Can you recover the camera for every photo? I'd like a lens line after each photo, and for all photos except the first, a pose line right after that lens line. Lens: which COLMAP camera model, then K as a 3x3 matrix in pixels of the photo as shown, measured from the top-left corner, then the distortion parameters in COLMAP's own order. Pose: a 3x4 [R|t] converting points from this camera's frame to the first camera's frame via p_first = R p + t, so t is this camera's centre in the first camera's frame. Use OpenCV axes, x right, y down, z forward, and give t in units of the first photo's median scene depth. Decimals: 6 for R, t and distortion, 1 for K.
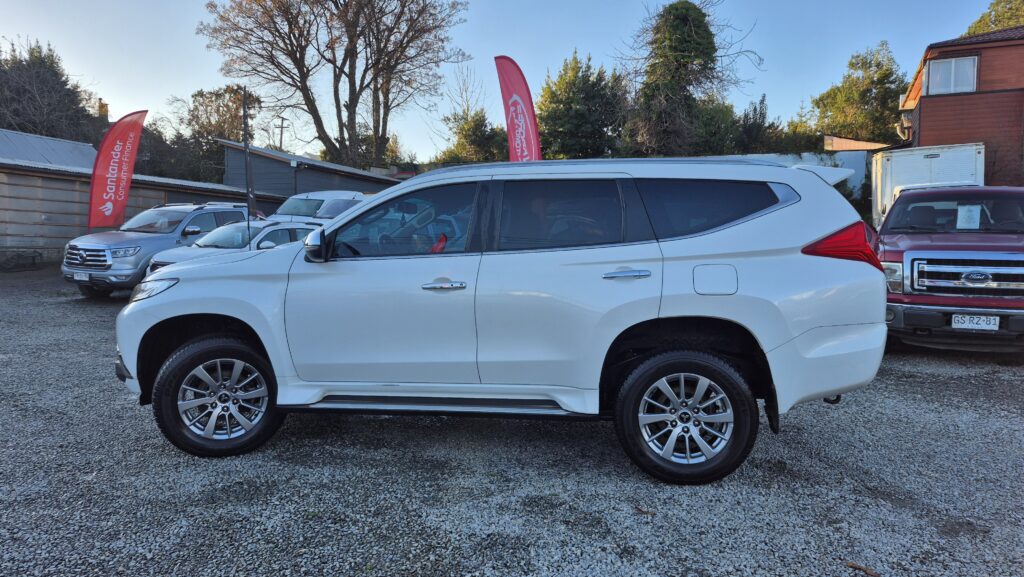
lens RADIAL K [[698.0, 0, 520.2], [0, 698.0, 288.4], [0, 0, 1]] dist [0.110390, -0.109669]
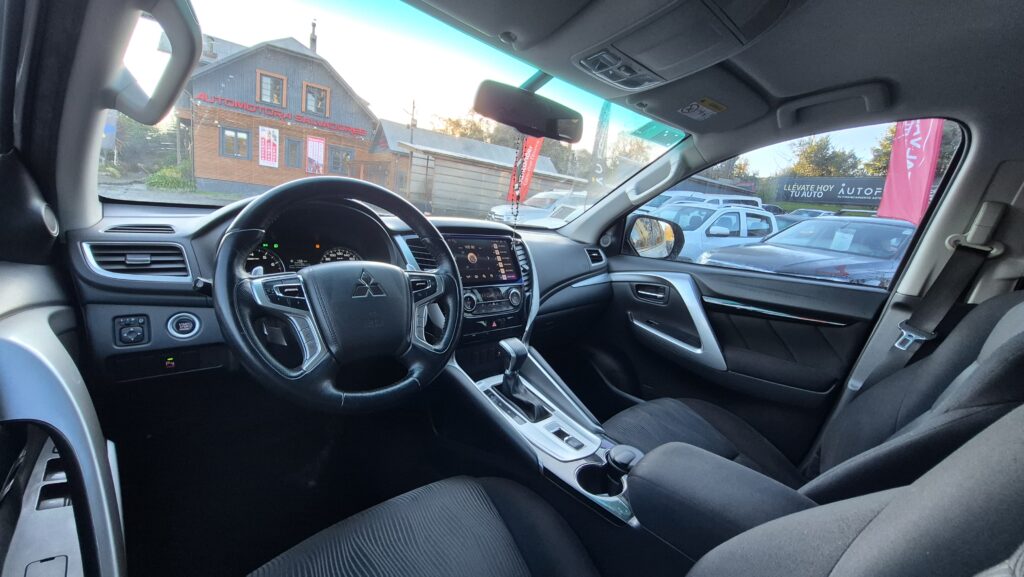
lens RADIAL K [[404.6, 0, 514.7], [0, 404.6, 290.0], [0, 0, 1]] dist [0.000488, -0.000230]
pose [[0.779814, 0.203966, -0.591851, -0.008570], [-0.148529, 0.978719, 0.141590, -0.007856], [0.608135, -0.022507, 0.793514, 0.108388]]
